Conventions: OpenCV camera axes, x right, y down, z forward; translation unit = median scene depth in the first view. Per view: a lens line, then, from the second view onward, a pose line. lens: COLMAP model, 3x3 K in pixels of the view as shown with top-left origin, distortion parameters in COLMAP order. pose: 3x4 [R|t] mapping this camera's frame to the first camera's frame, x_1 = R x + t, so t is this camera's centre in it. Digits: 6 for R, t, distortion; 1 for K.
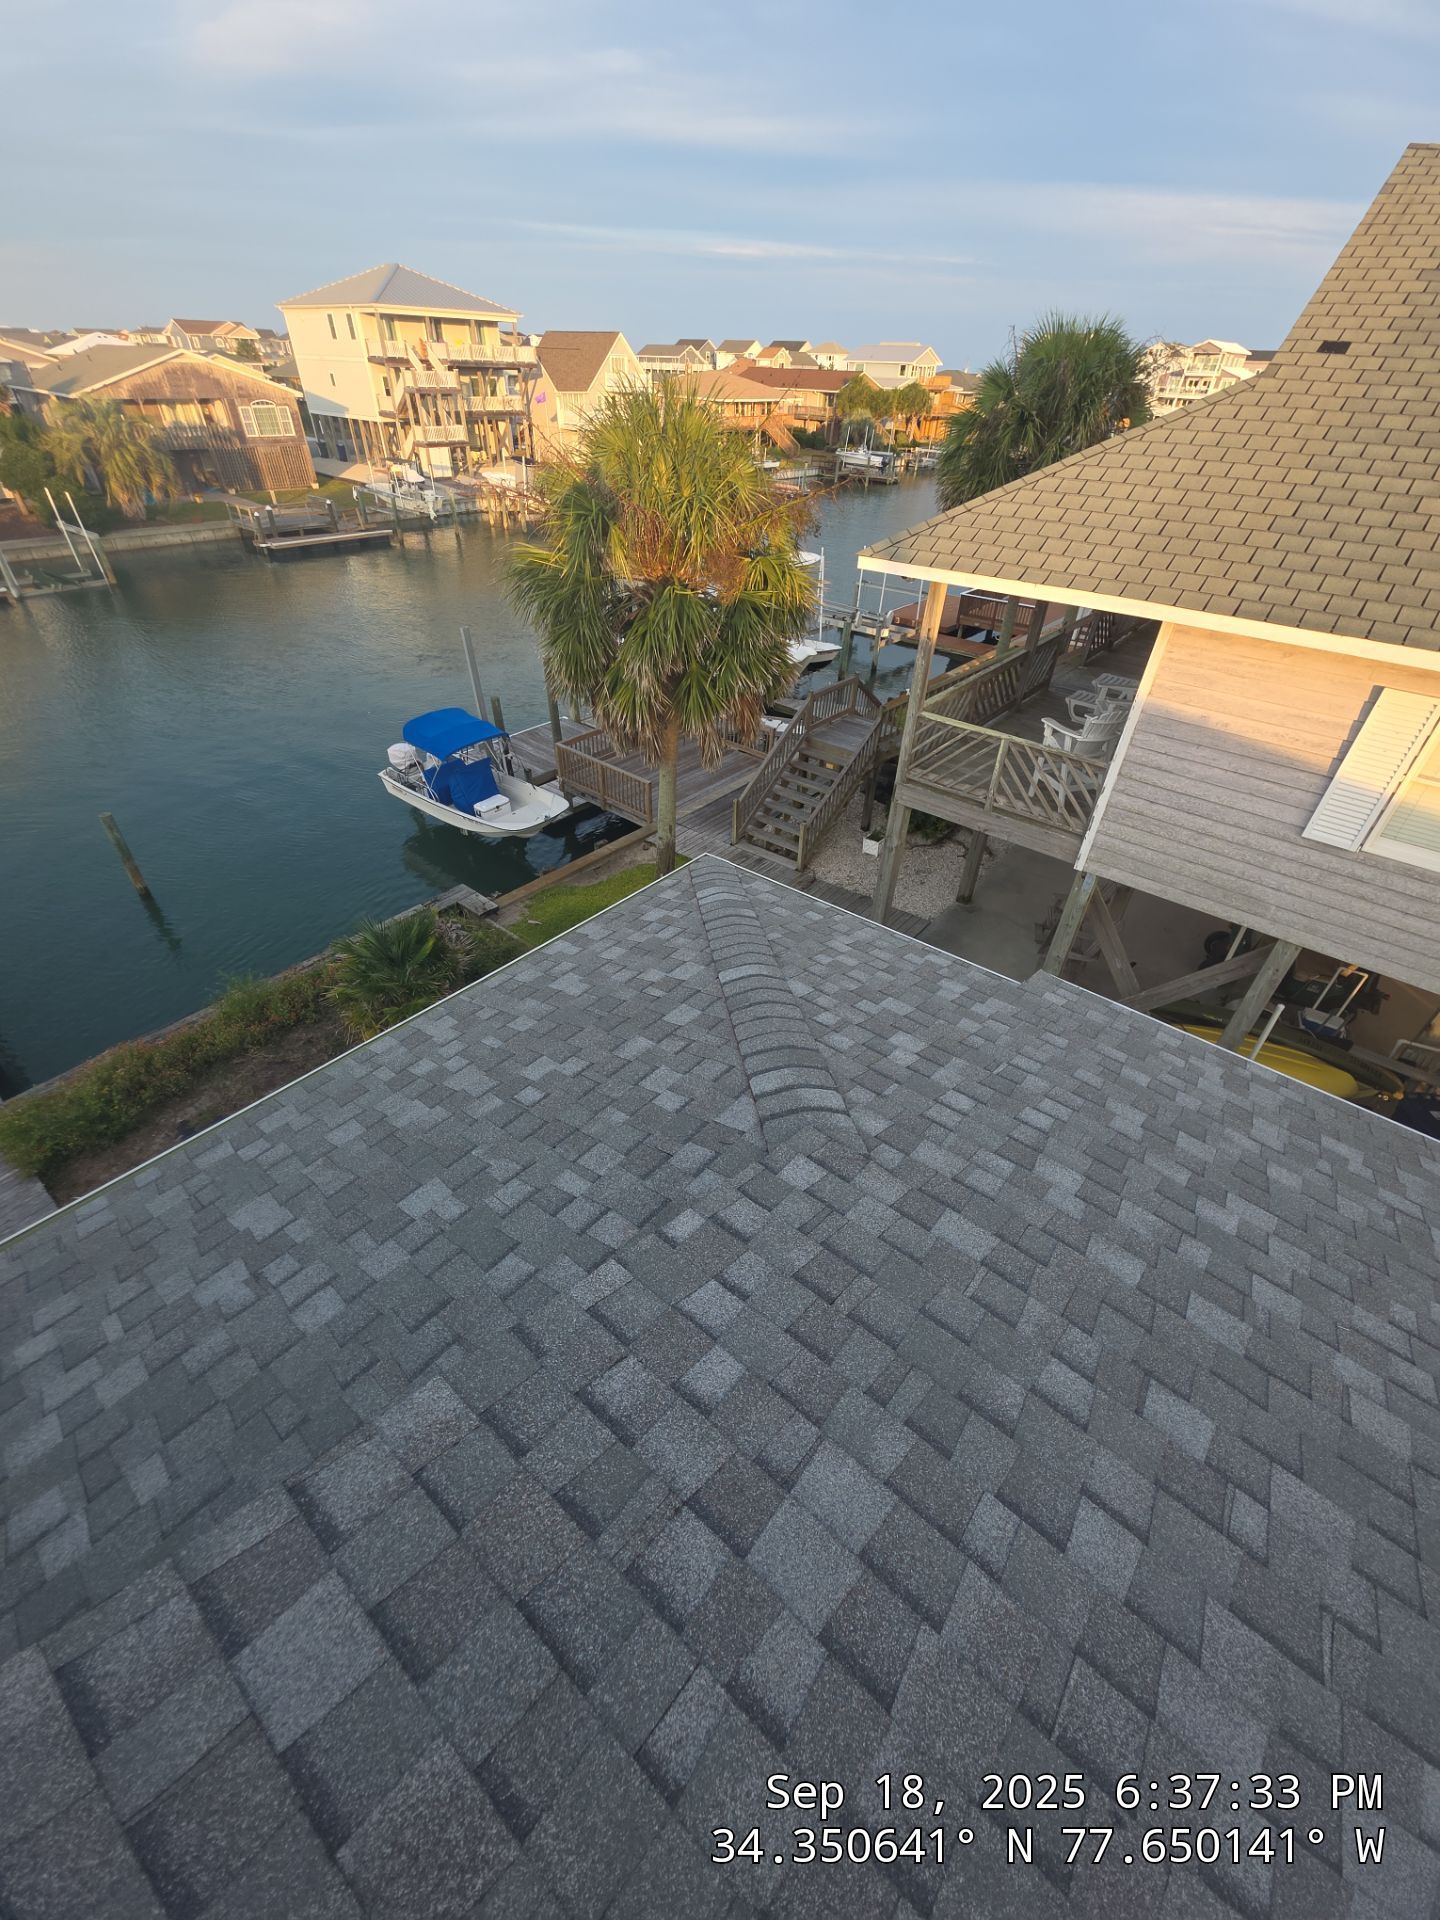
lens RADIAL K [[755.9, 0, 708.1], [0, 755.9, 967.9], [0, 0, 1]] dist [0.015358, -0.008513]
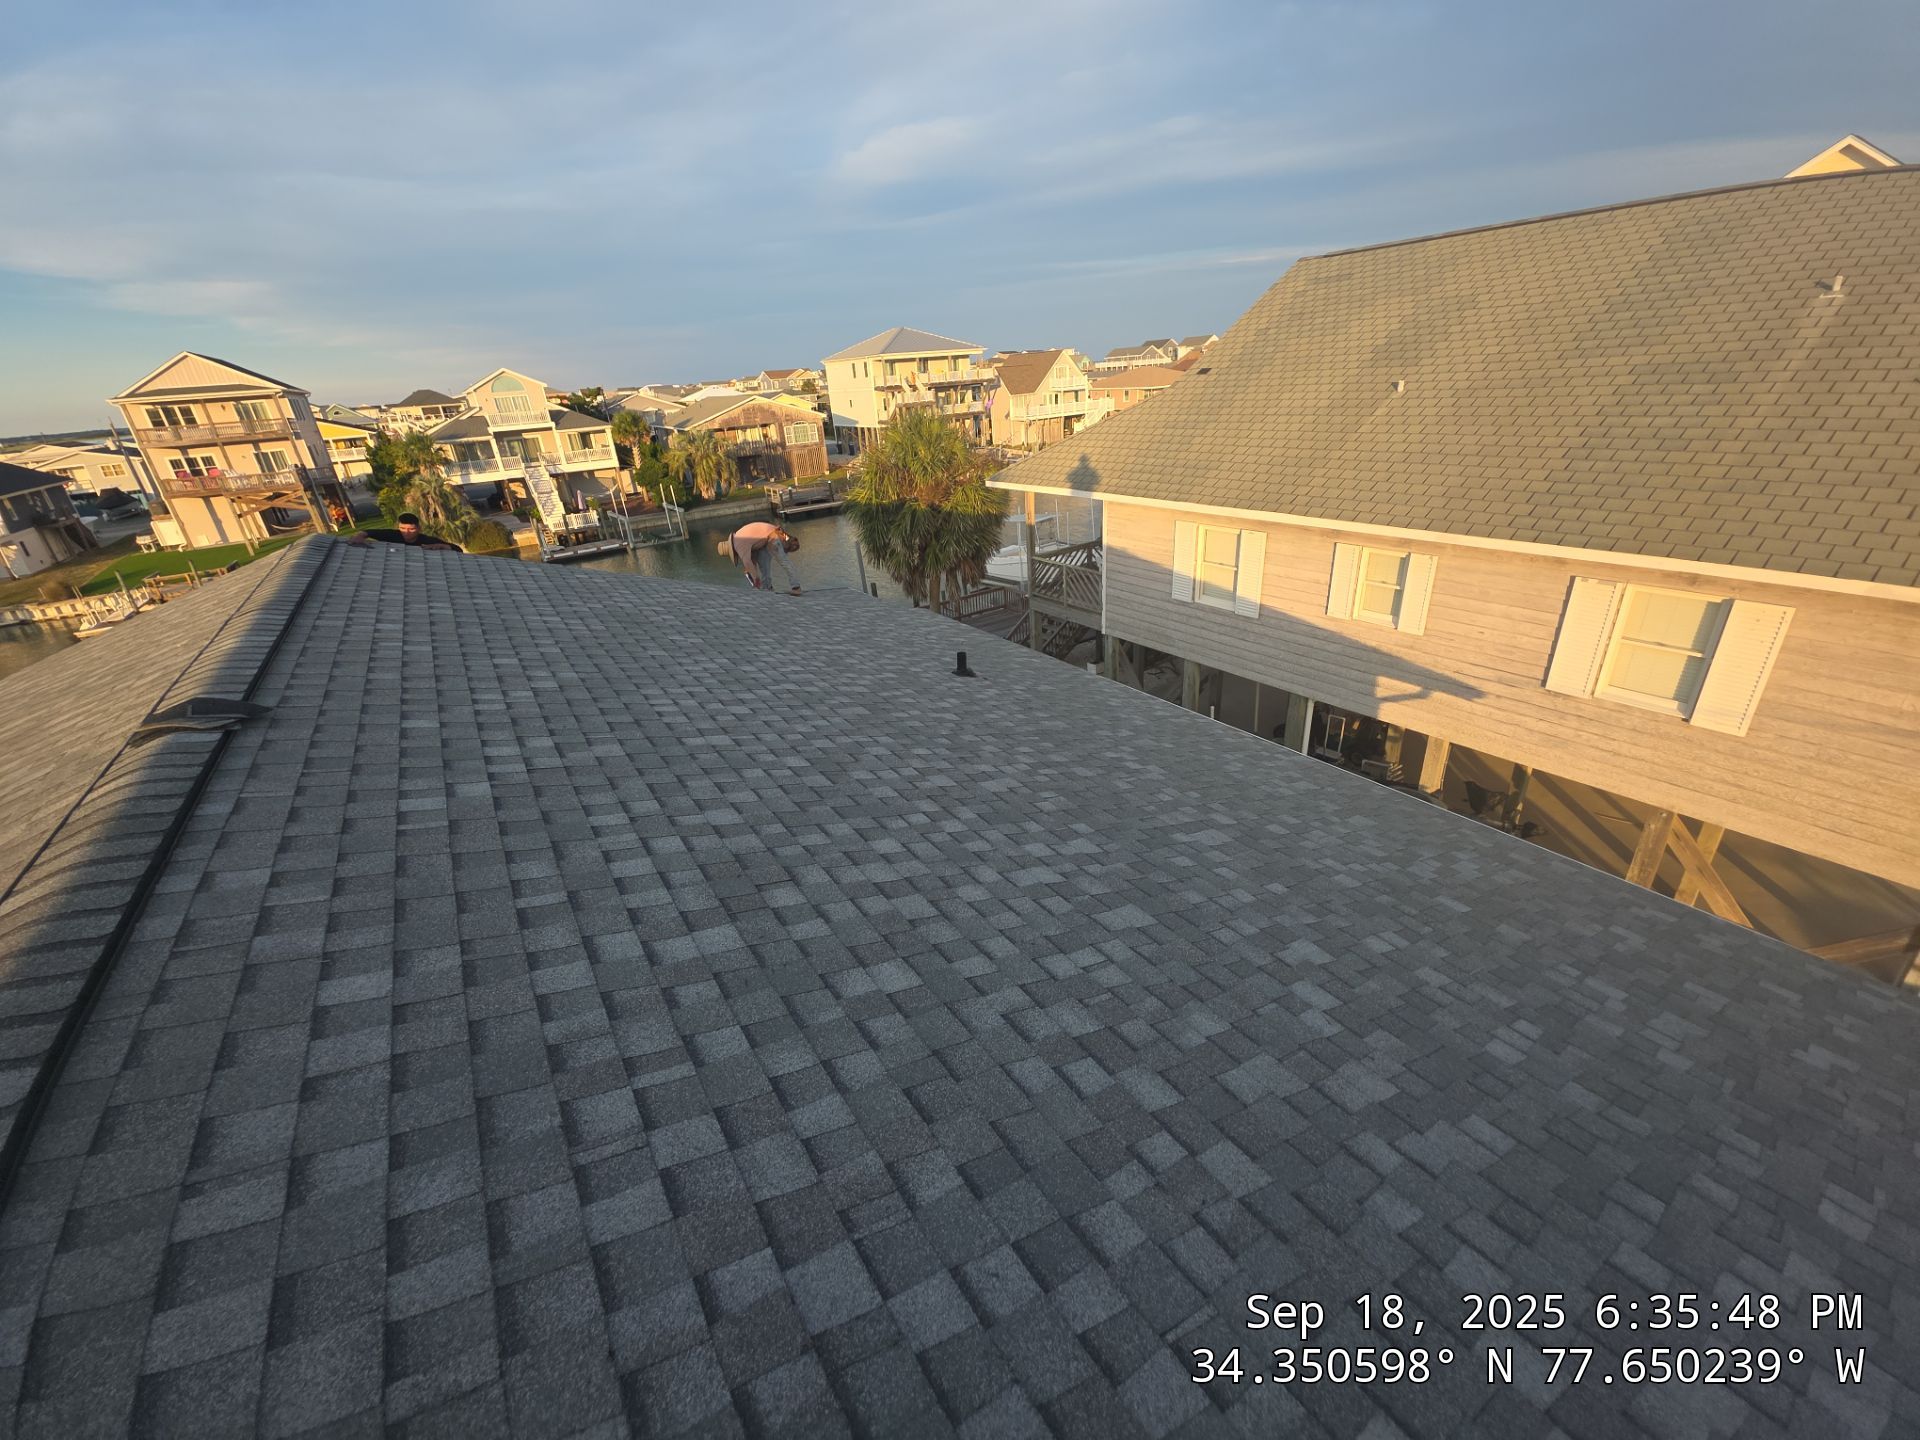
lens RADIAL K [[755.9, 0, 960.0], [0, 755.9, 720.0], [0, 0, 1]] dist [0.015358, -0.008513]
pose [[0.959480, 0.027261, -0.280455, 0.115818], [-0.091362, 0.971636, -0.218118, 0.084081], [0.266554, 0.234903, 0.934756, -0.121479]]
